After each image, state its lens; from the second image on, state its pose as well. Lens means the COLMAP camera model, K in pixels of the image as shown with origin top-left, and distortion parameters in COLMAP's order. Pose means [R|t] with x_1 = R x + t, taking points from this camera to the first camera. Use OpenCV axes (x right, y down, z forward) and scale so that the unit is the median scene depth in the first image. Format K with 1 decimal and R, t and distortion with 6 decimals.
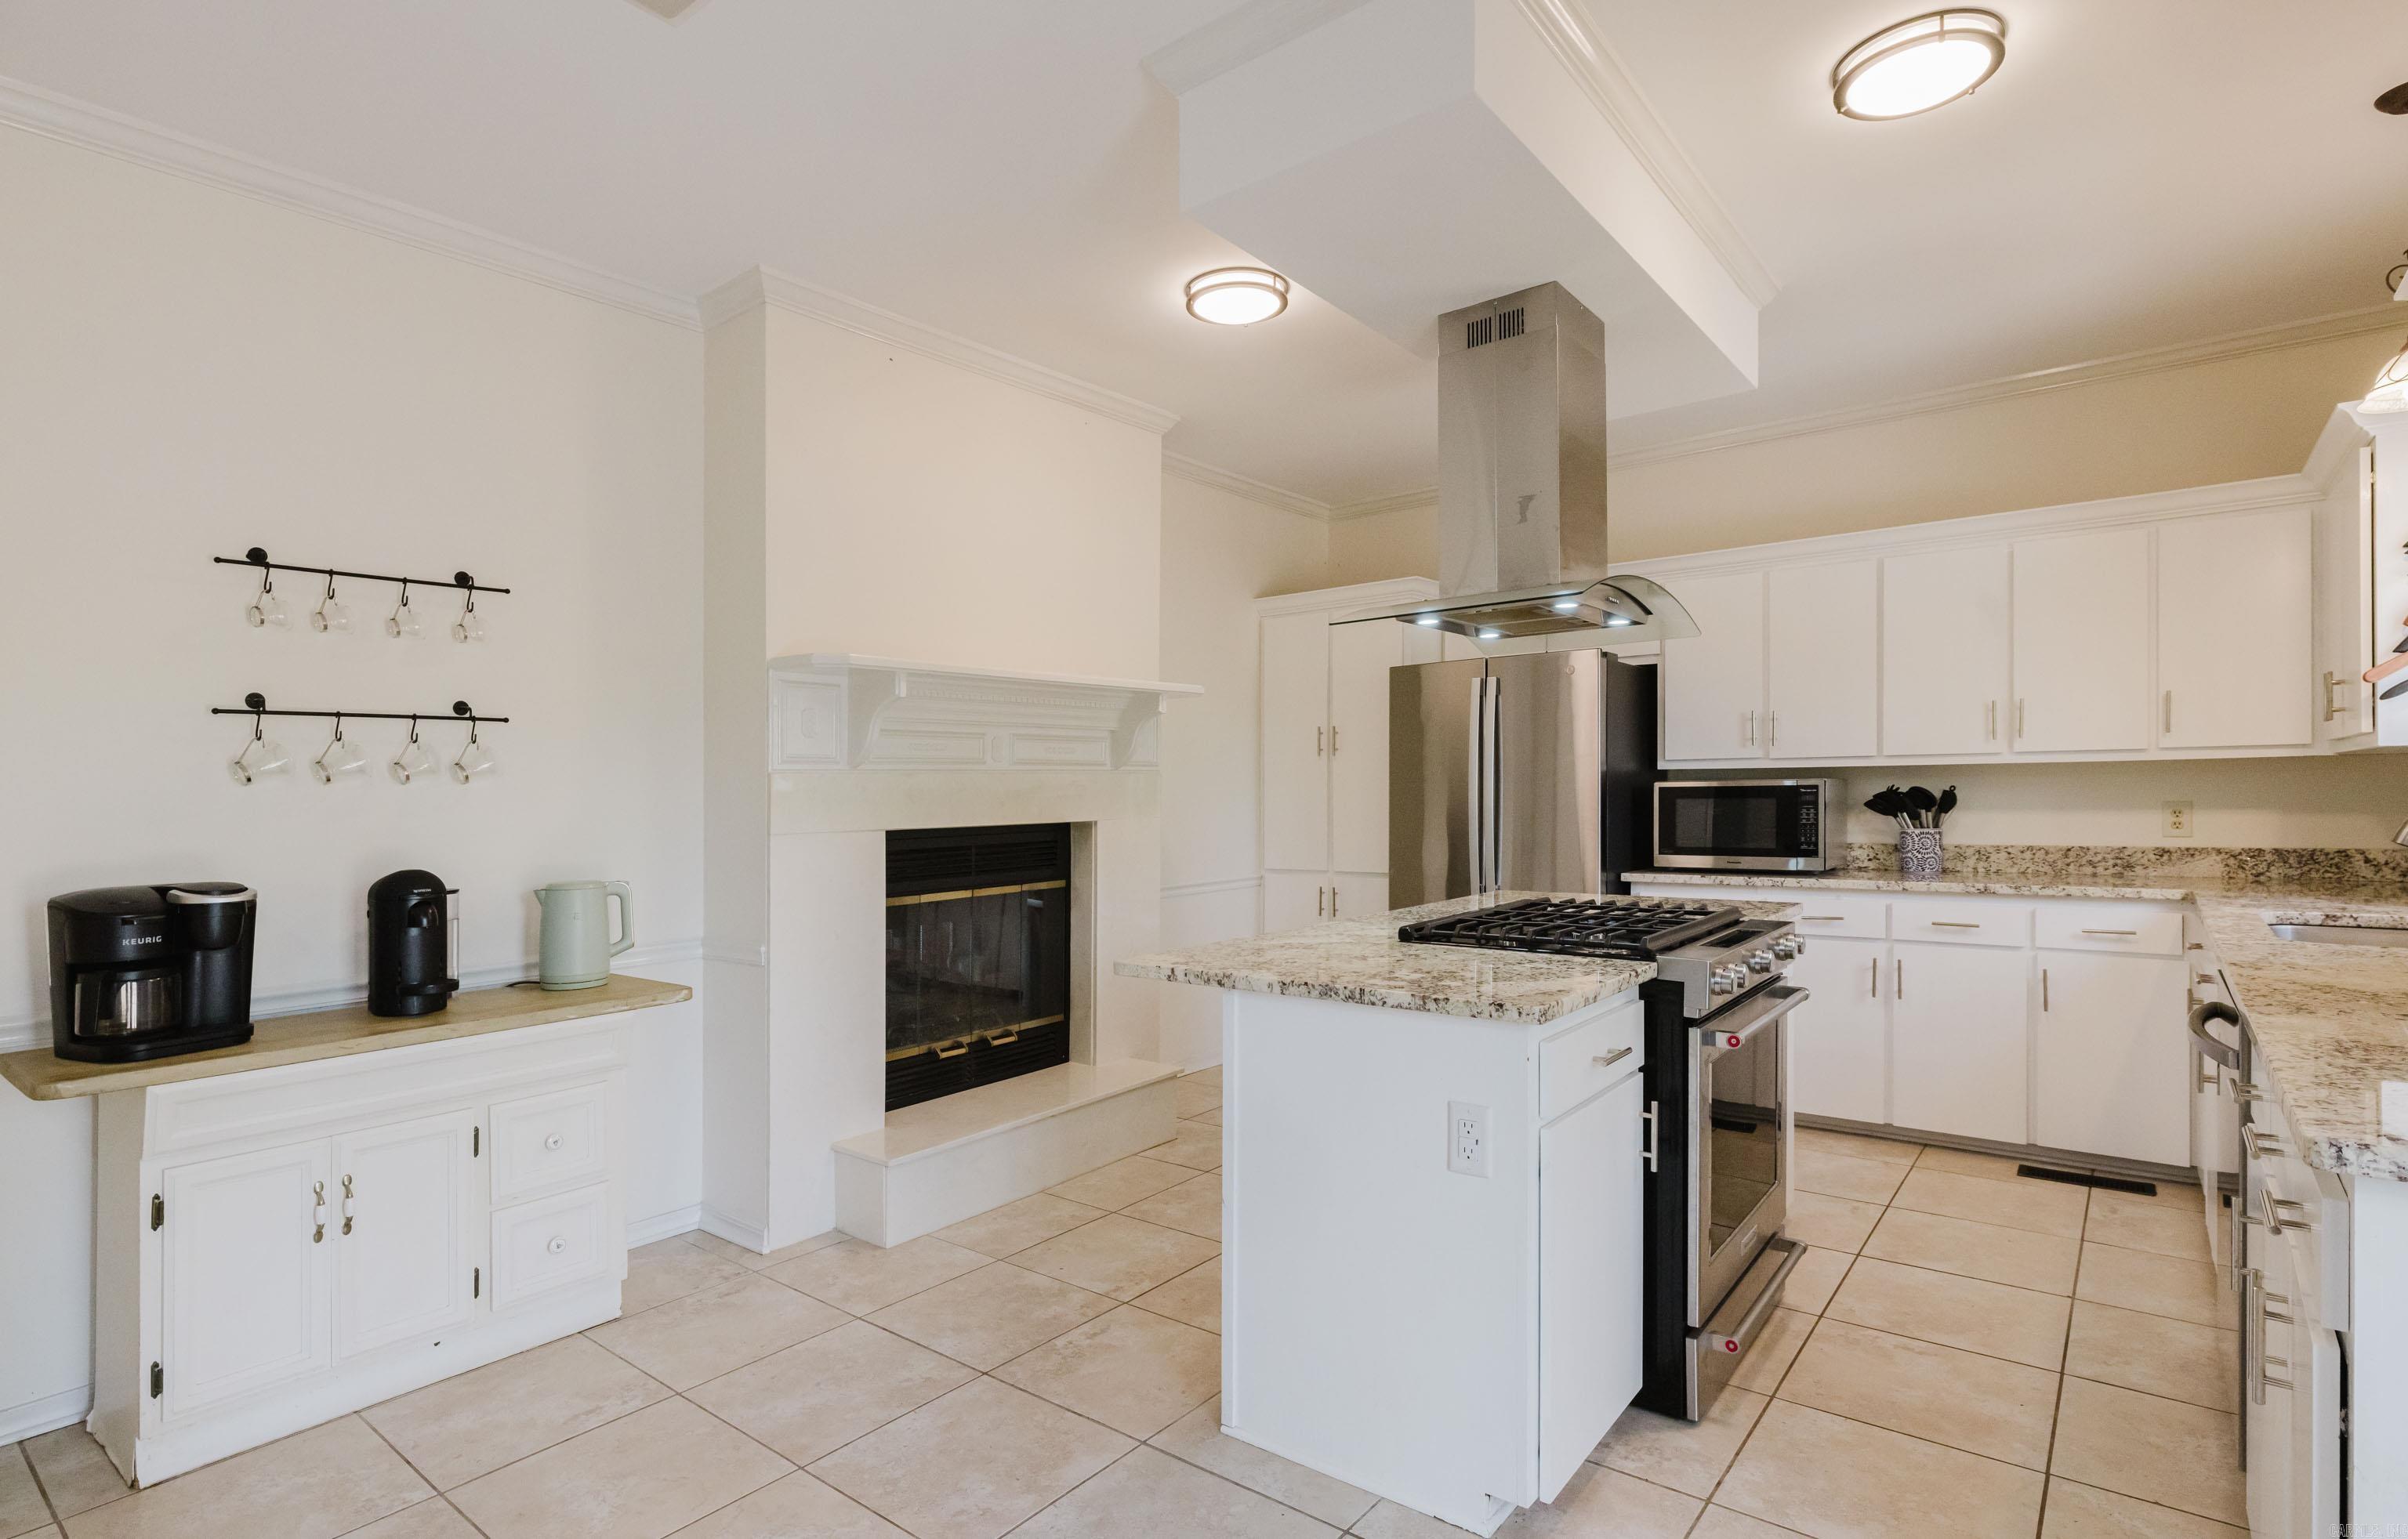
lens RADIAL K [[1188.0, 0, 1189.1], [0, 1188.0, 779.0], [0, 0, 1]] dist [-0.001951, -0.000105]
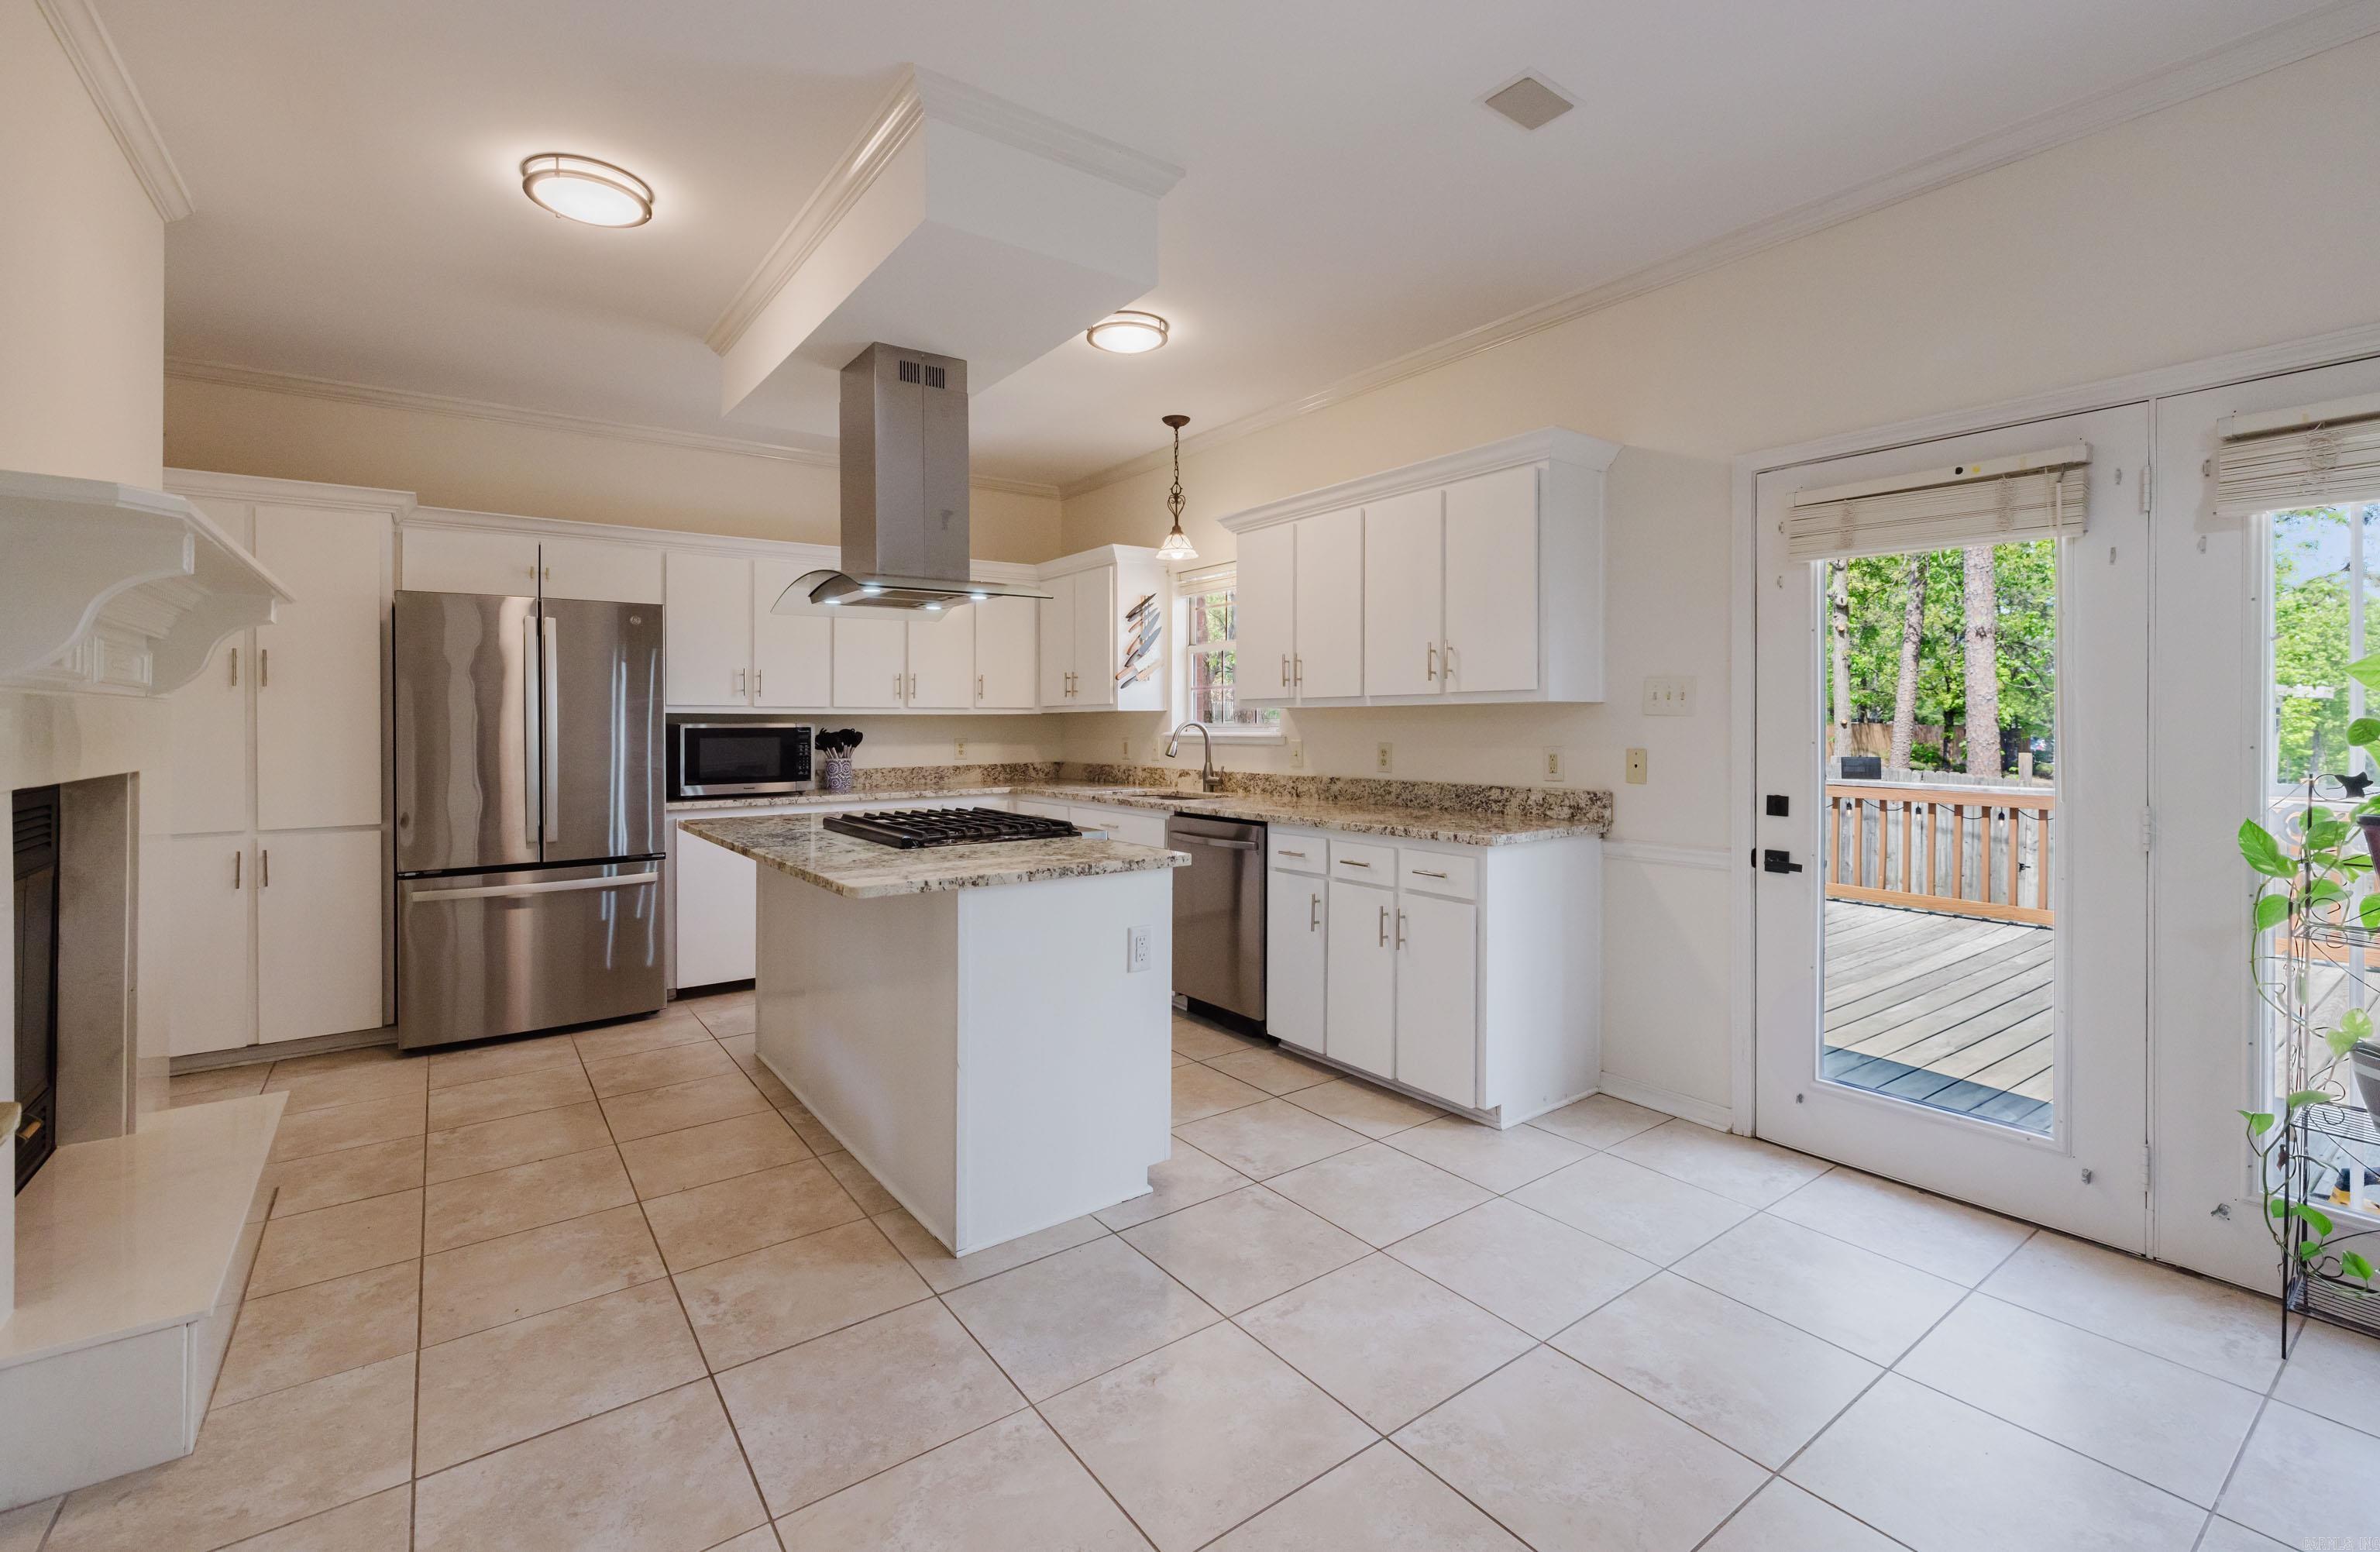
lens RADIAL K [[1036.6, 0, 1192.1], [0, 1036.6, 727.4], [0, 0, 1]] dist [0.003109, 0.001095]
pose [[0.262167, 0.008970, 0.964981, -0.560349], [-0.010289, 0.999926, -0.006499, 0.009412], [-0.964968, -0.008225, 0.262240, 0.300508]]
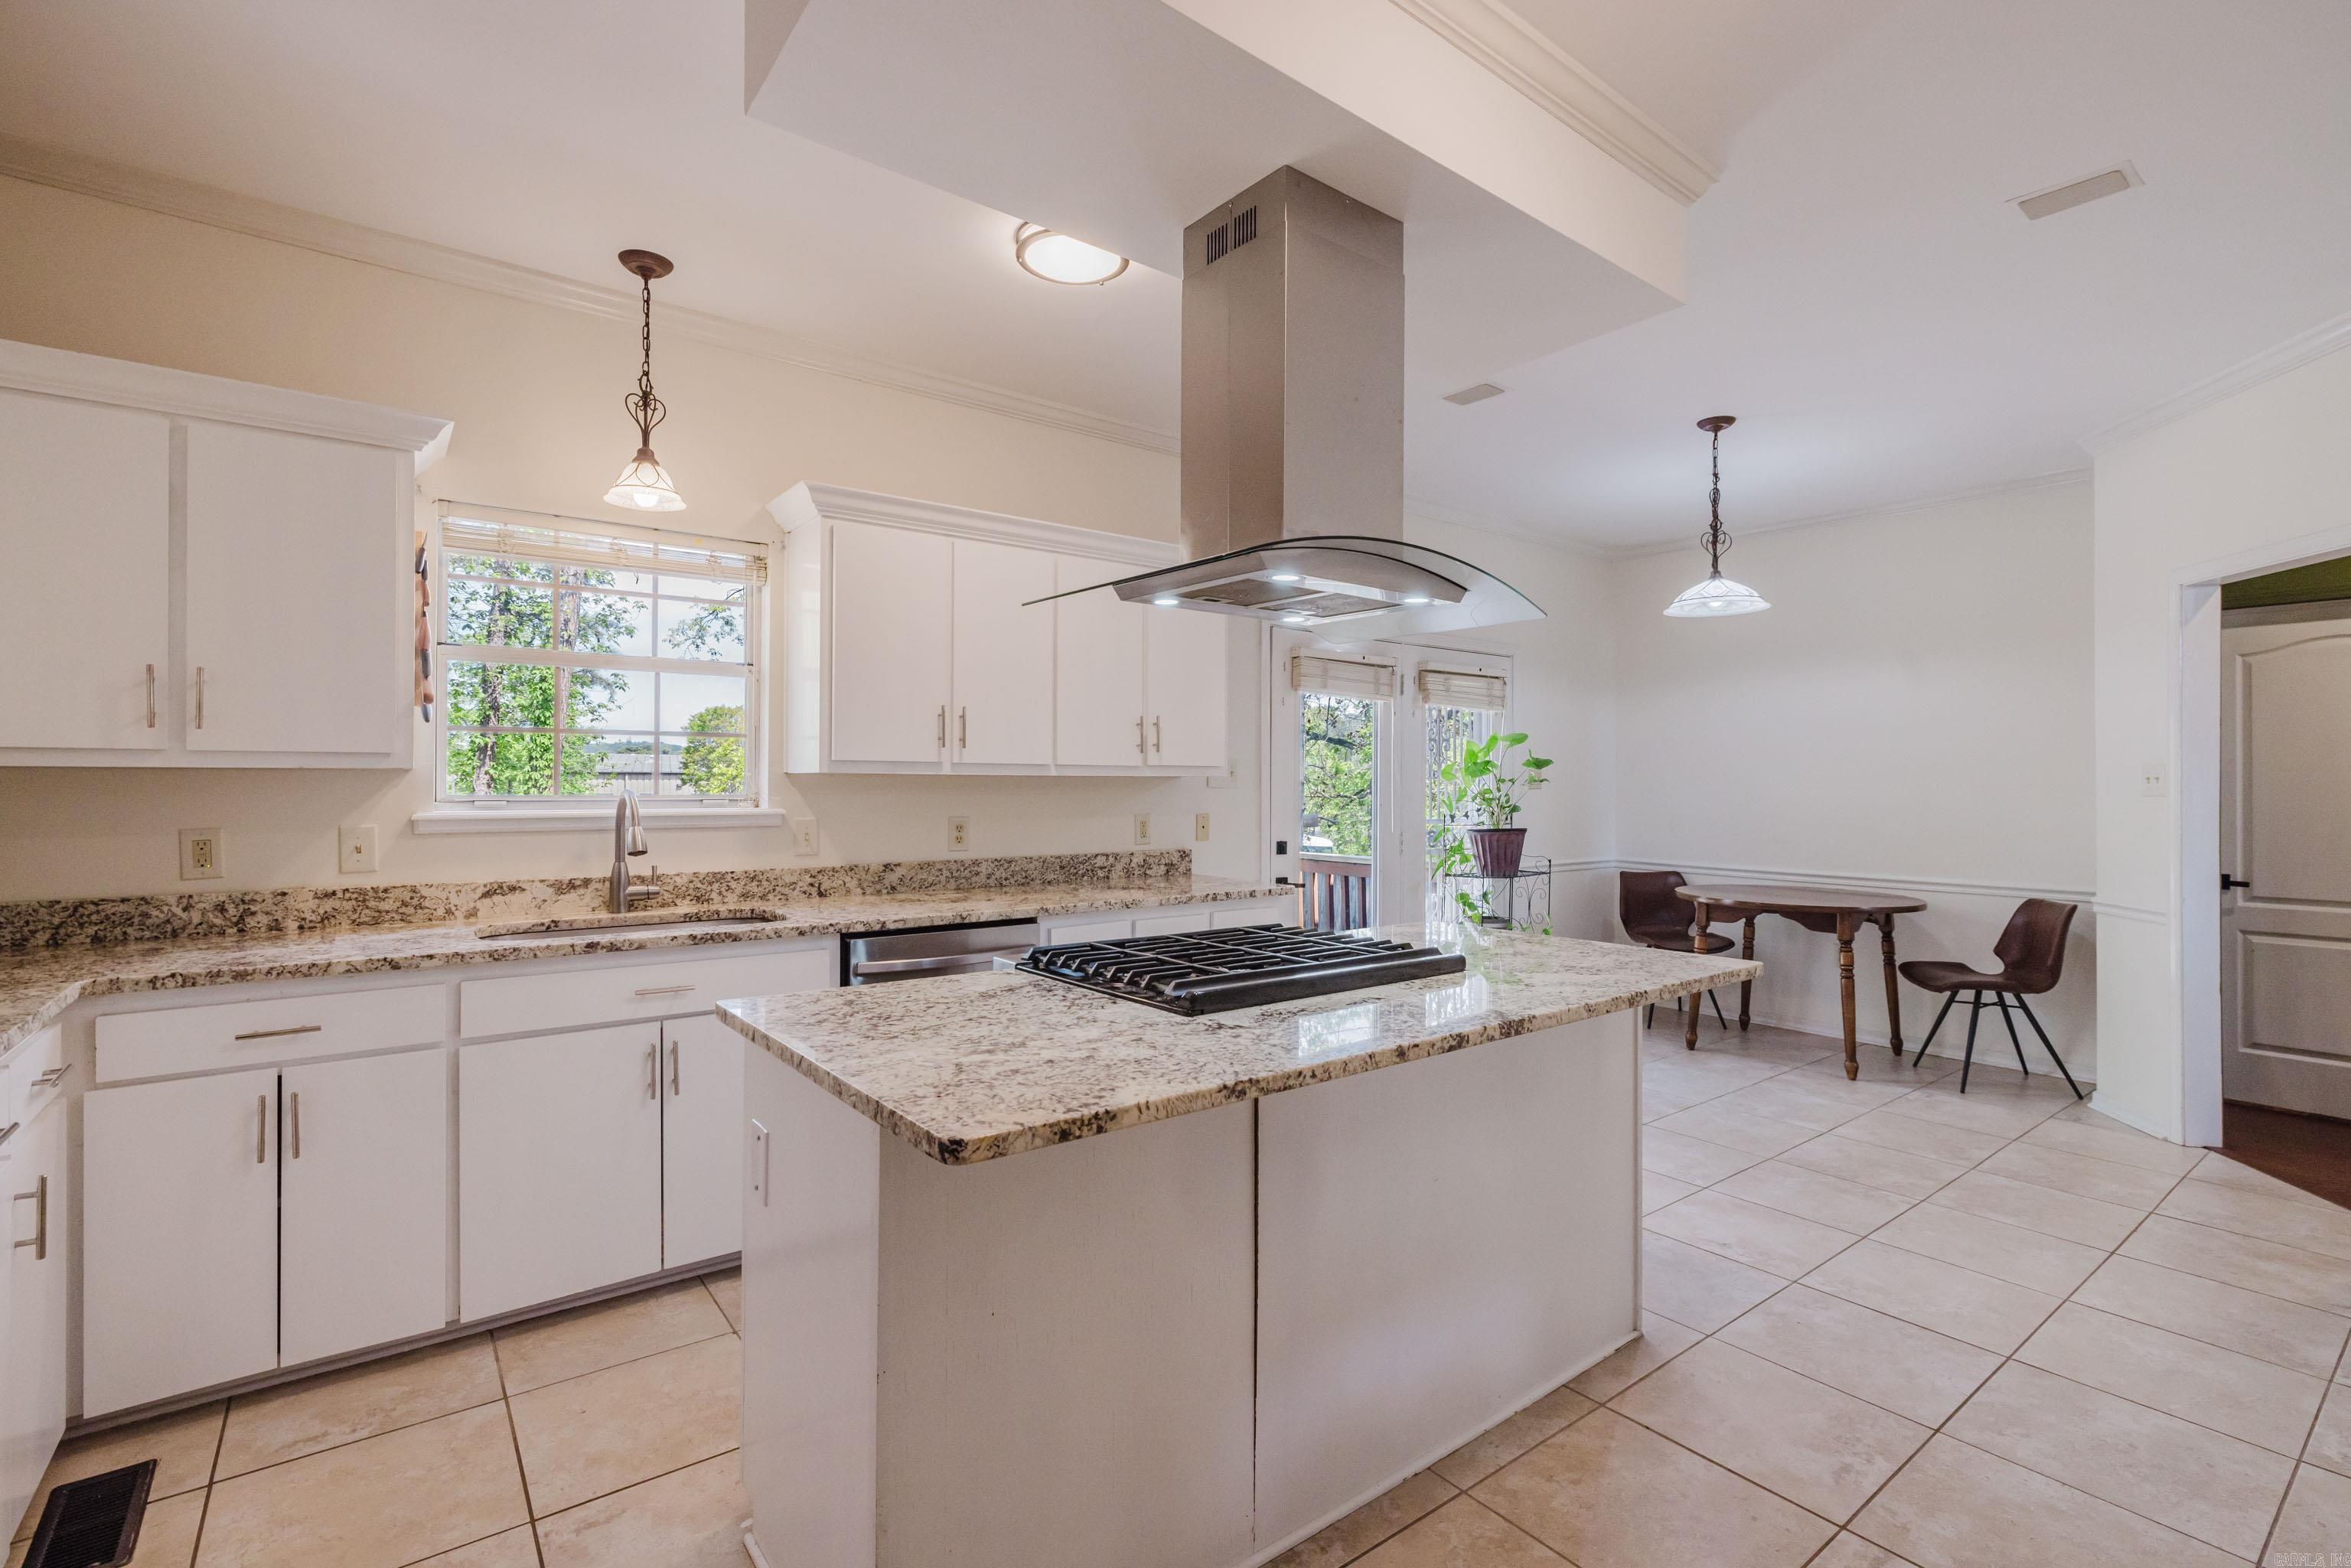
lens RADIAL K [[1067.1, 0, 1183.9], [0, 1067.1, 786.1], [0, 0, 1]] dist [-0.009901, 0.000865]
pose [[-0.971918, 0.012948, 0.234962, 0.131403], [0.009781, 0.999845, -0.014639, 0.004622], [-0.235115, -0.011930, -0.971894, 1.299703]]
